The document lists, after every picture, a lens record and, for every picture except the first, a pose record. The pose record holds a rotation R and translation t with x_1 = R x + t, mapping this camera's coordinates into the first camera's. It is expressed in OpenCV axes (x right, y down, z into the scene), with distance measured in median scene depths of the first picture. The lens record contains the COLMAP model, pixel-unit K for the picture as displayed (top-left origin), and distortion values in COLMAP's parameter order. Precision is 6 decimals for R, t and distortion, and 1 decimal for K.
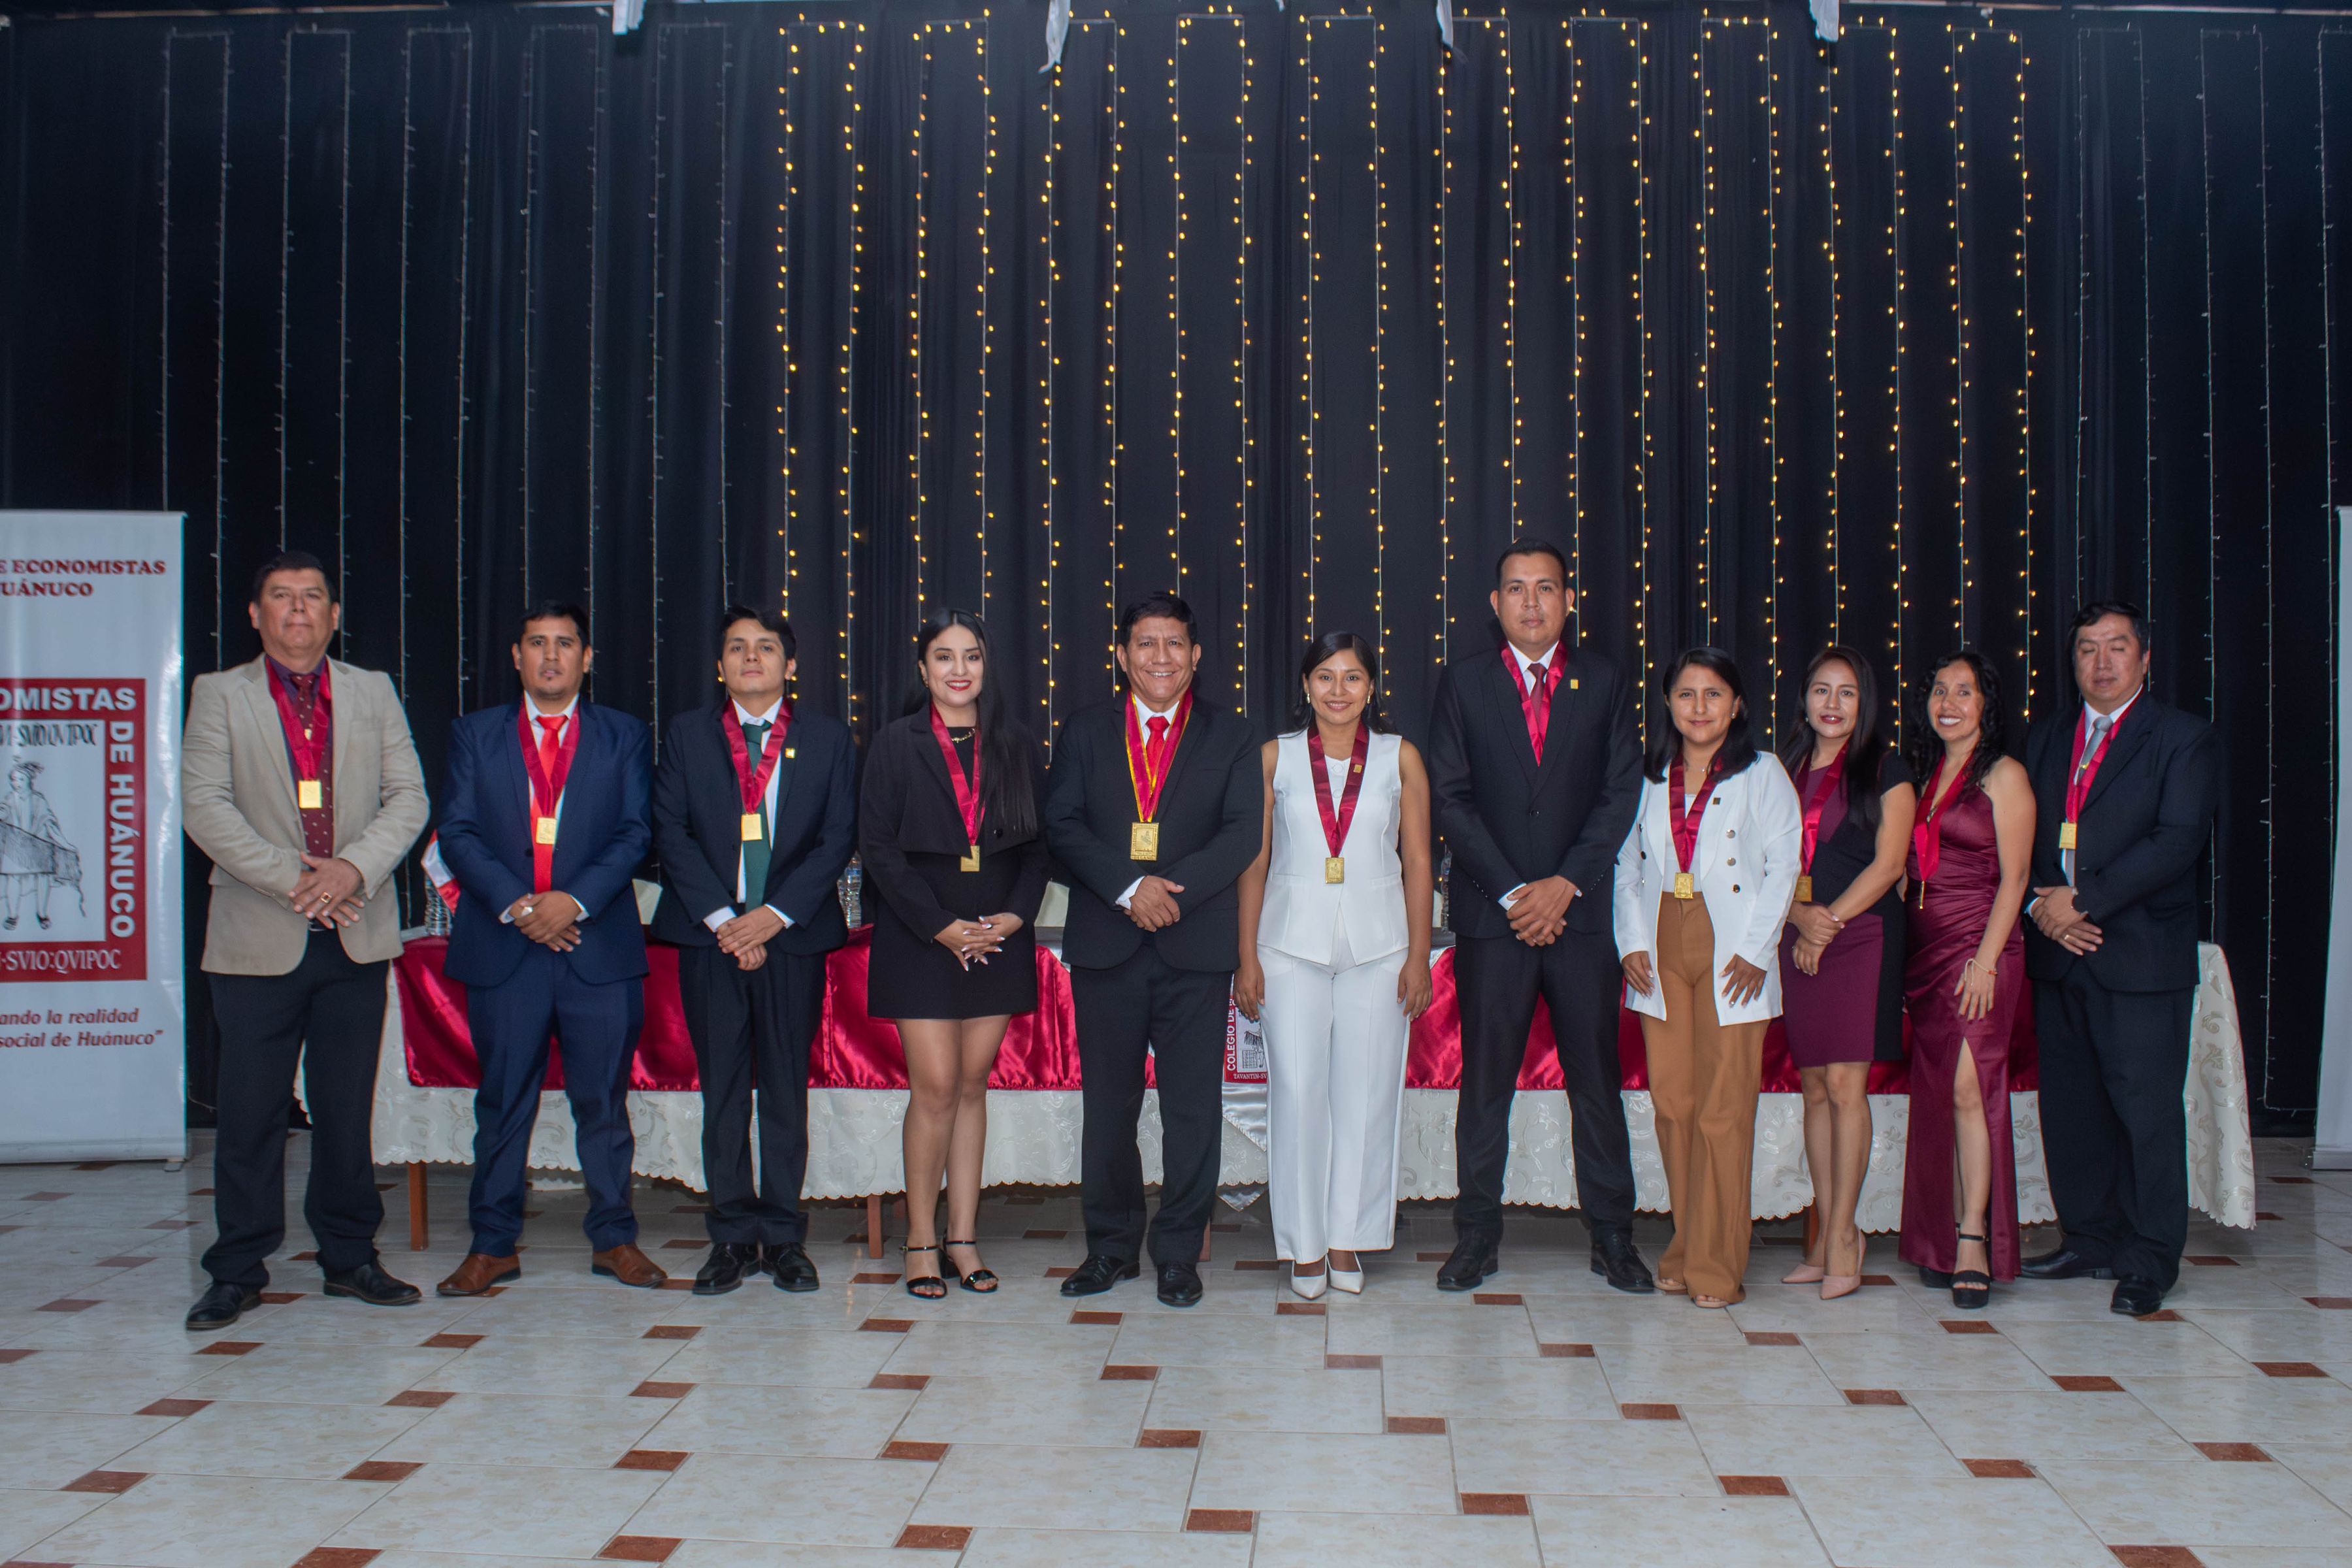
lens RADIAL K [[2564.8, 0, 1112.6], [0, 2564.8, 742.0], [0, 0, 1]] dist [-0.176999, 0.196849]
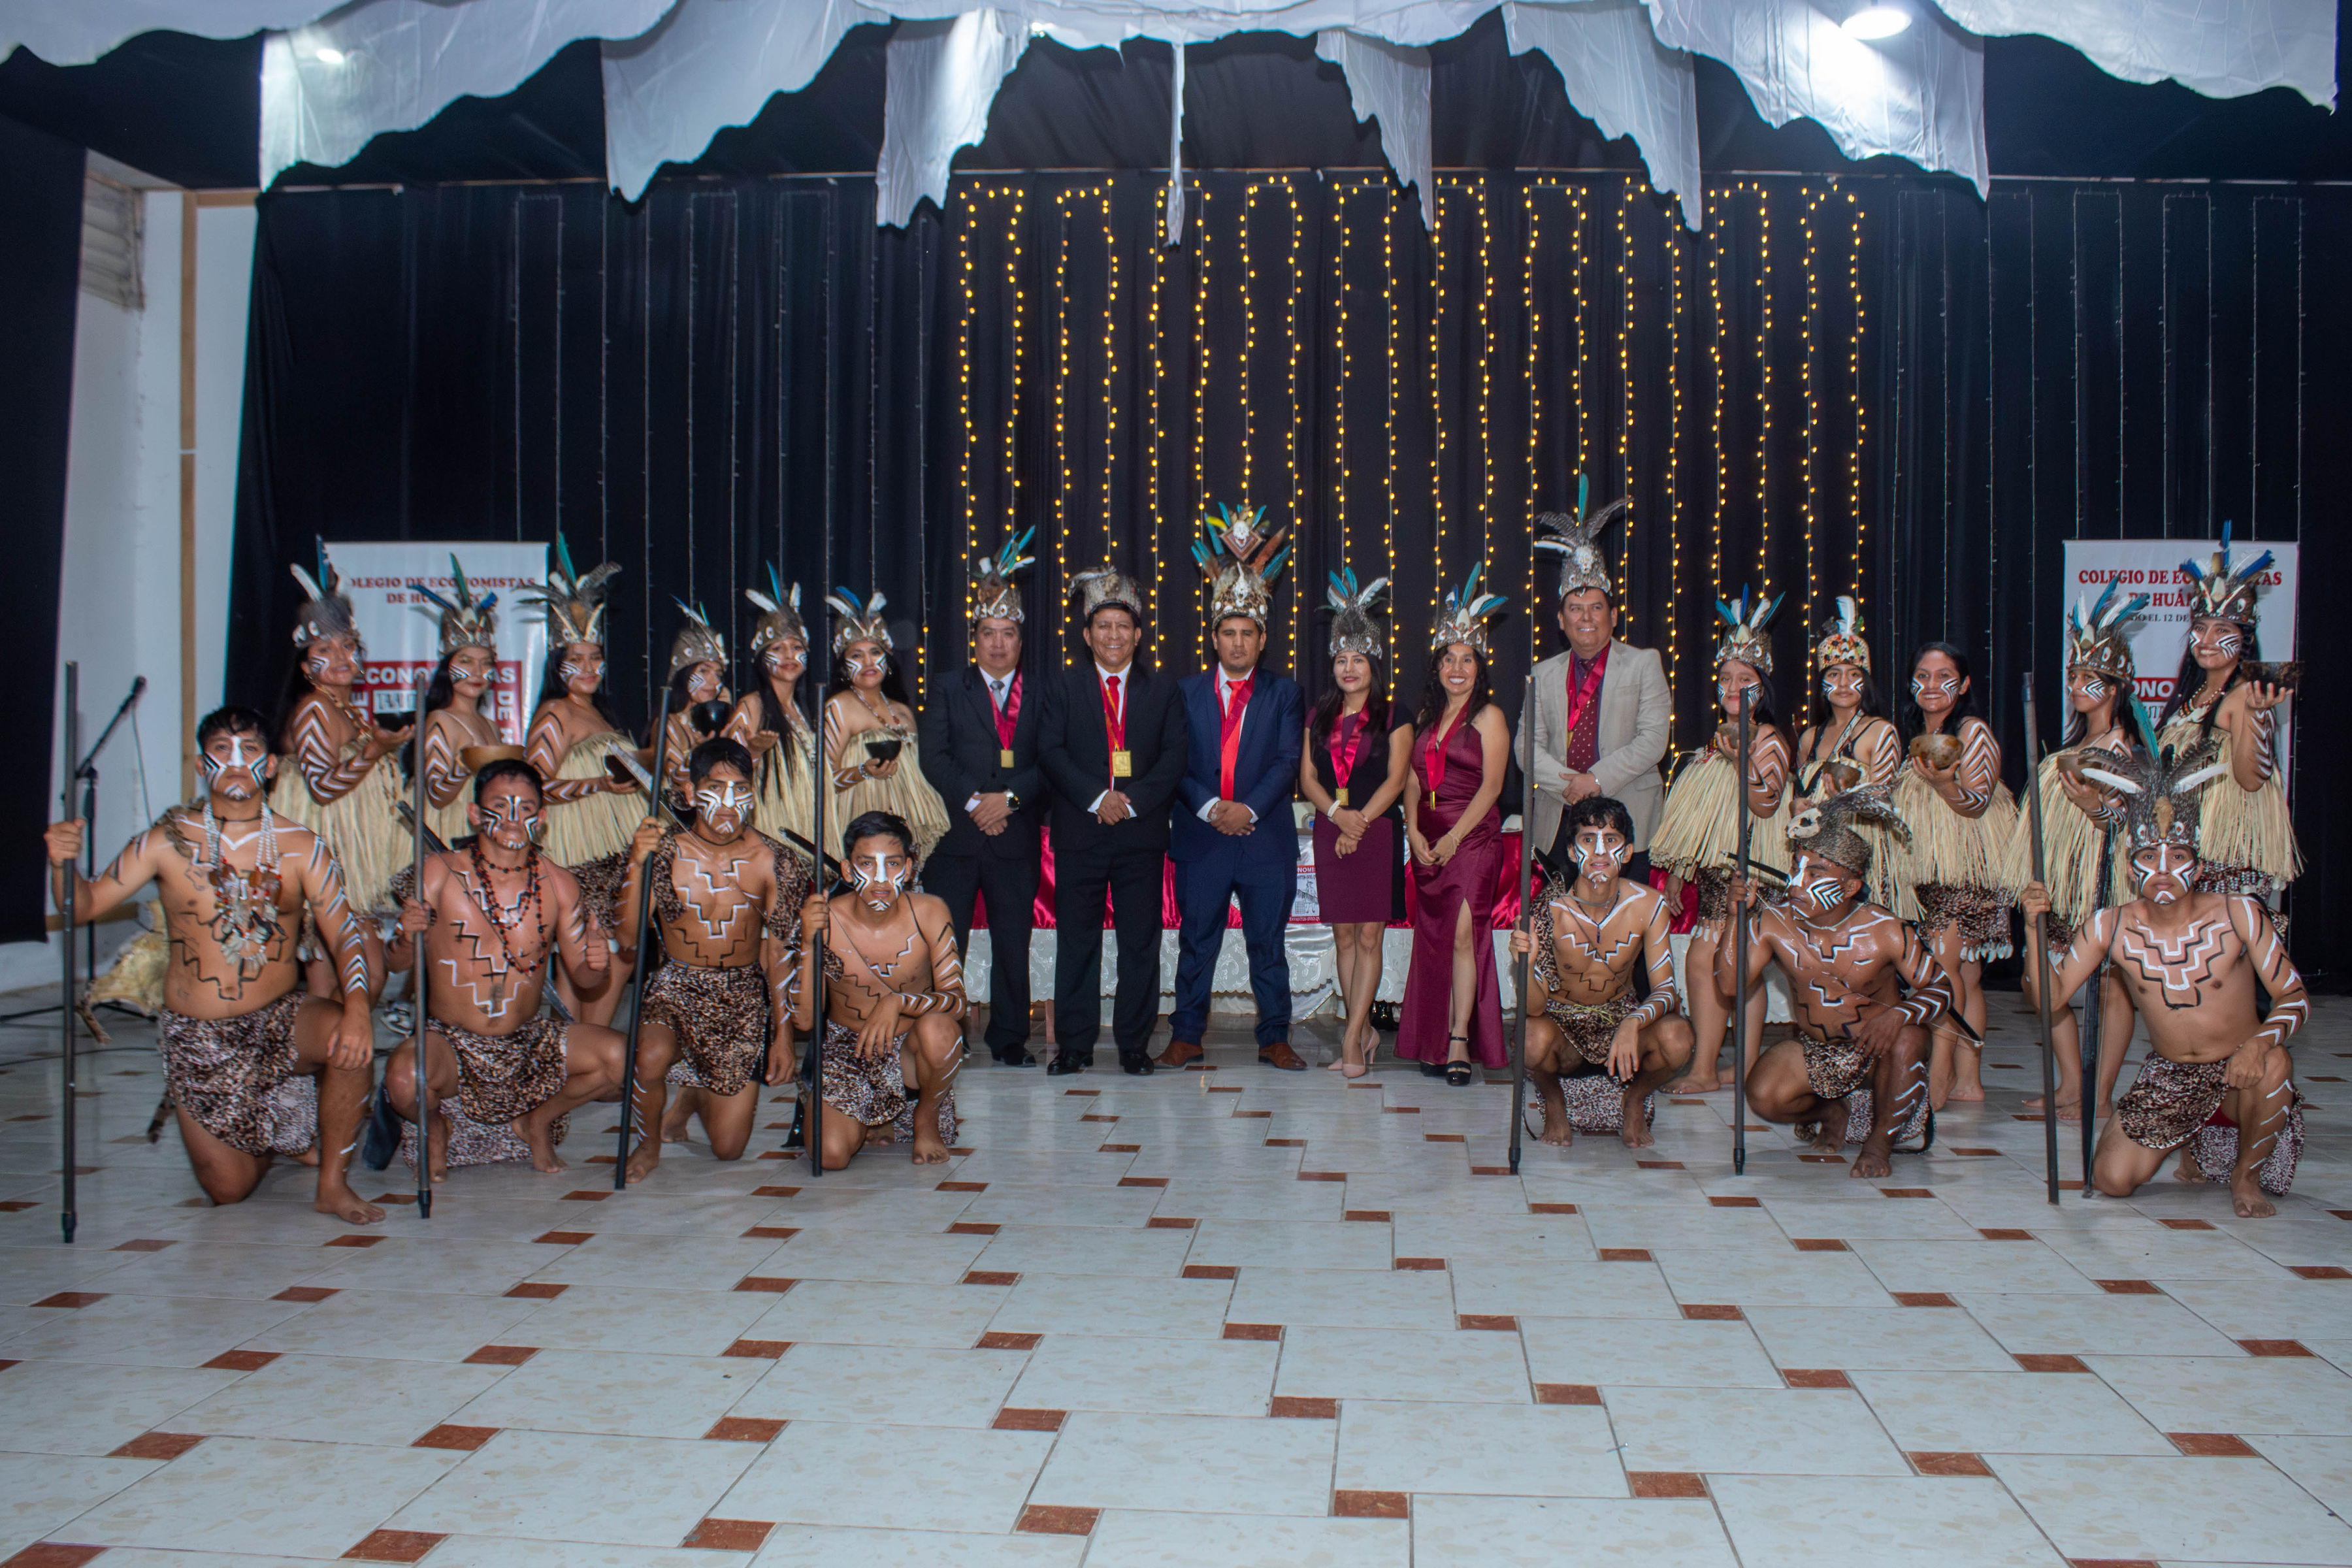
lens RADIAL K [[2564.8, 0, 1112.6], [0, 2564.8, 742.0], [0, 0, 1]] dist [-0.176999, 0.196849]
pose [[0.999429, 0.001275, -0.033773, -0.000671], [-0.000113, 0.999409, 0.034385, -0.028624], [0.033797, -0.034362, 0.998838, -0.412212]]
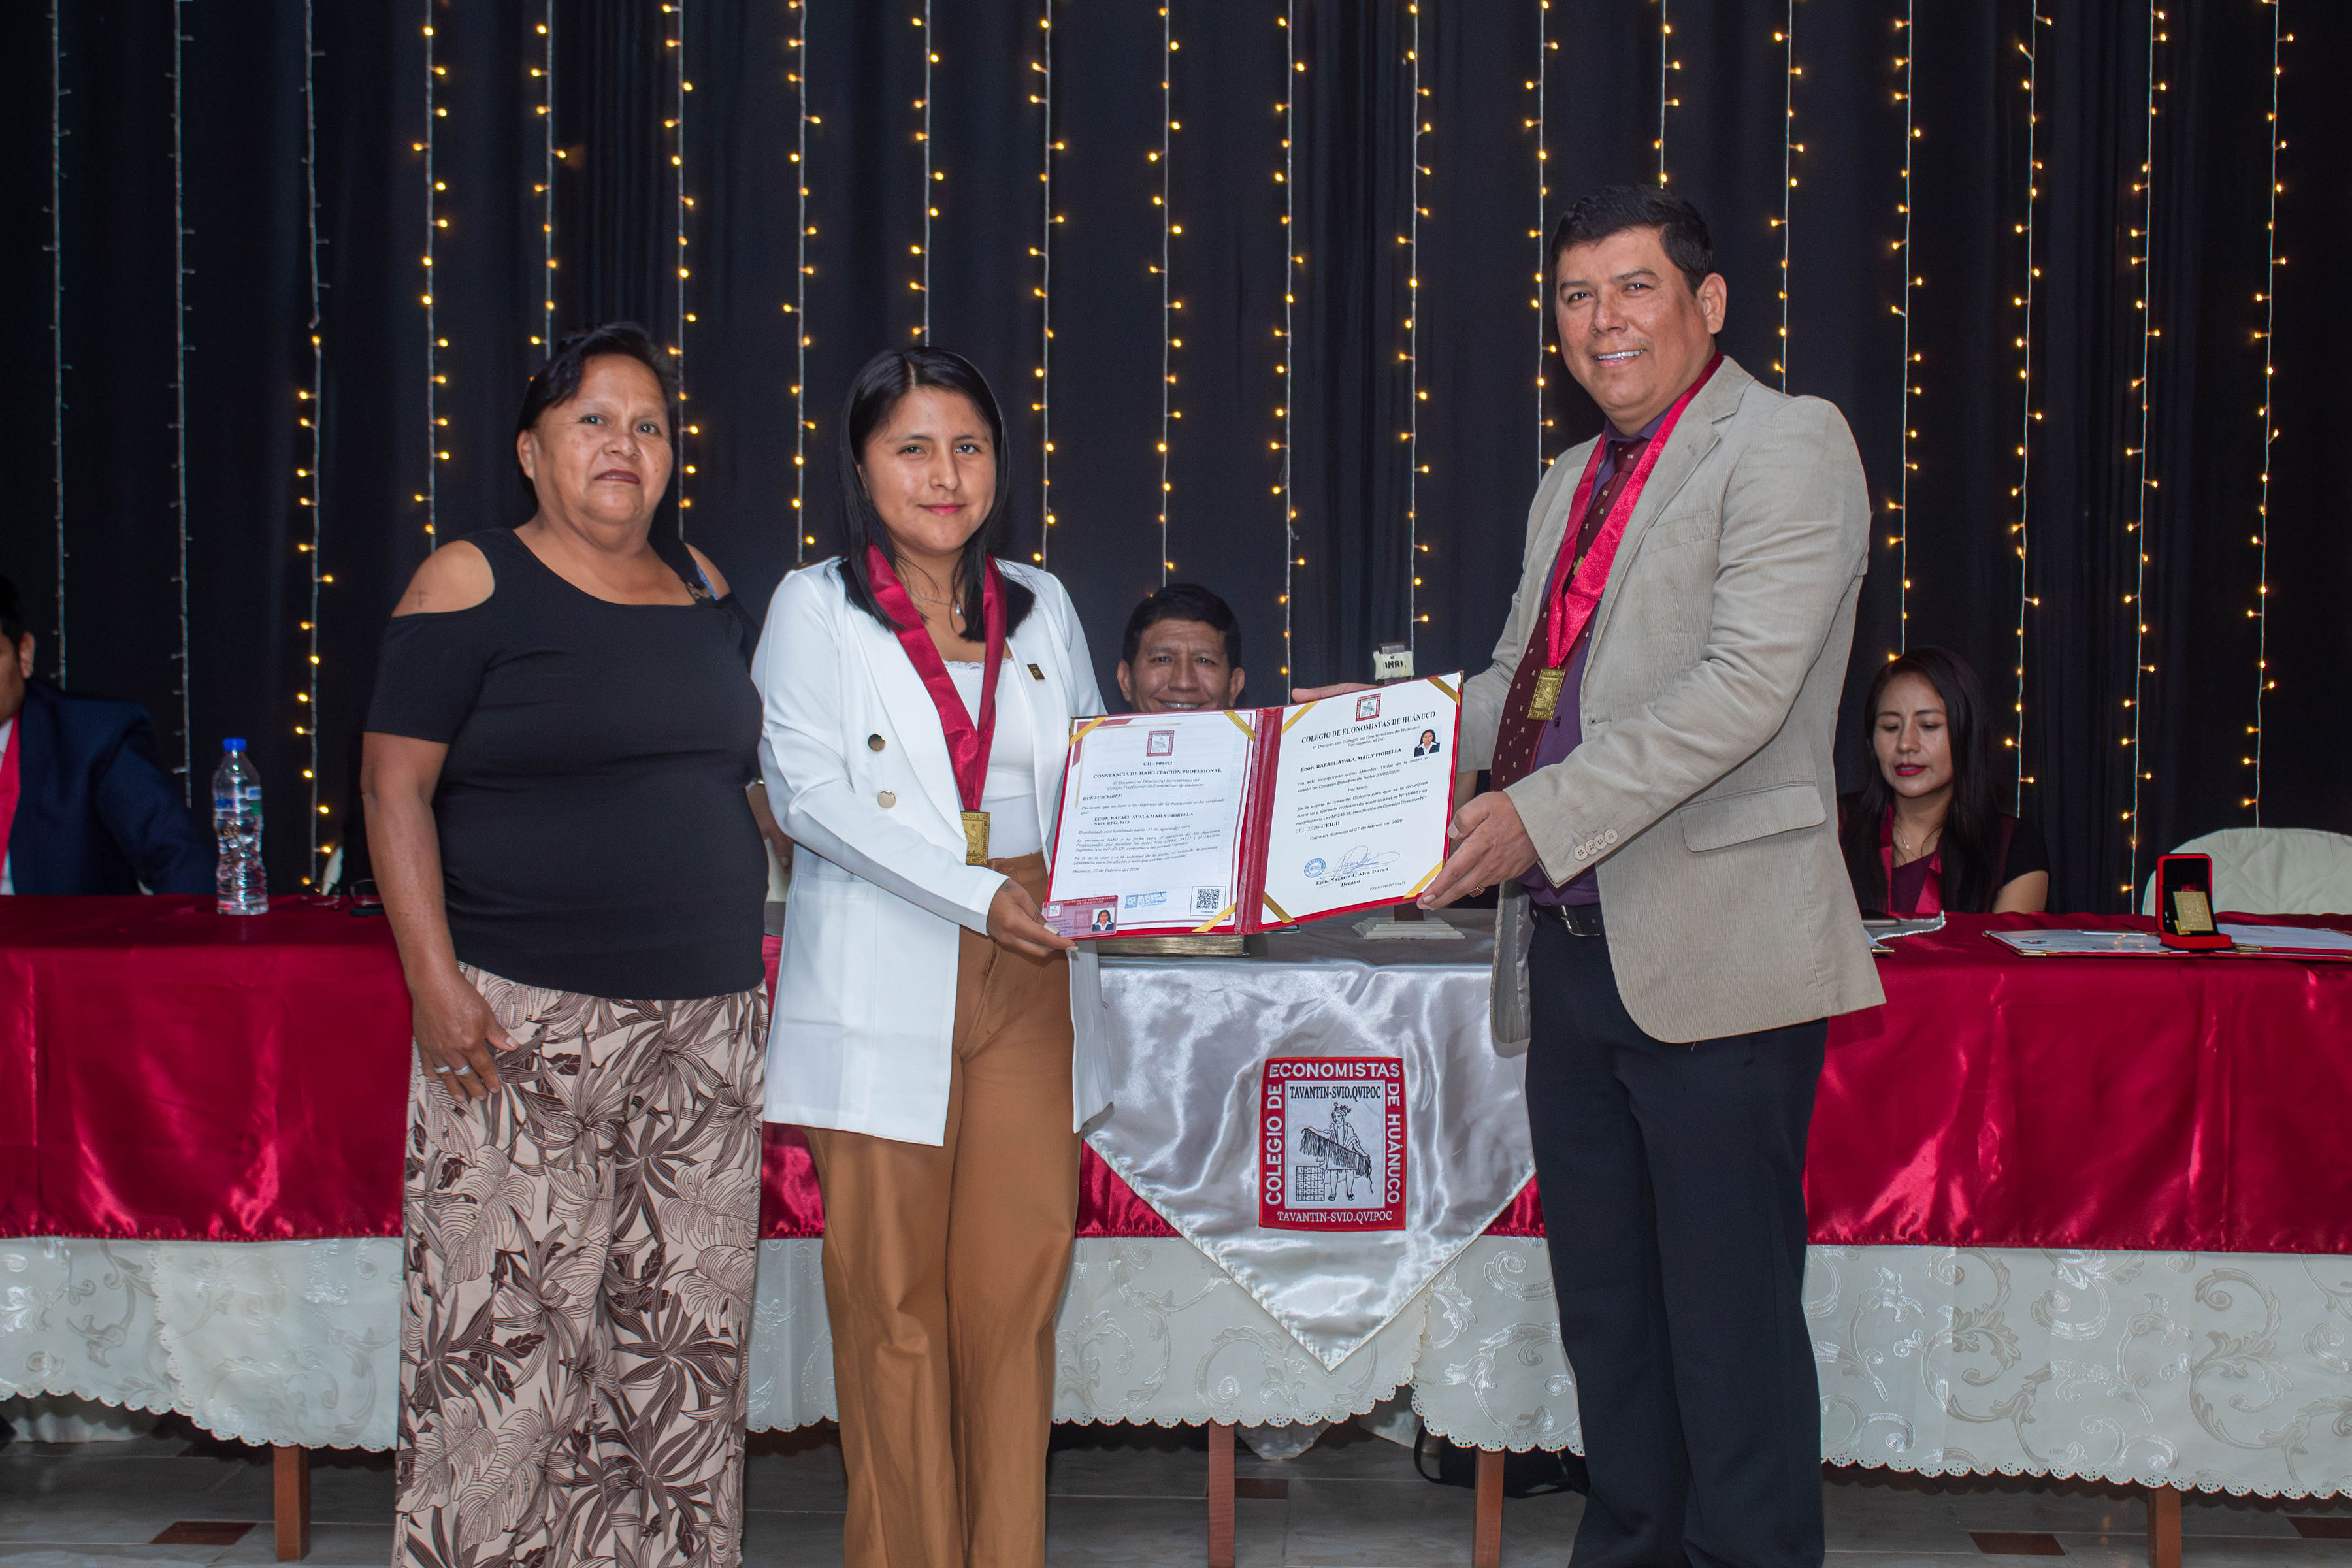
lens RADIAL K [[3879.9, 0, 1208.0], [0, 3879.9, 715.3], [0, 0, 1]] dist [-0.051460, 0.088625]
pose [[0.998617, 0.007870, 0.051984, -0.006933], [-0.010324, 0.998837, 0.047098, -0.003571], [-0.051553, -0.047570, 0.997537, 0.185664]]
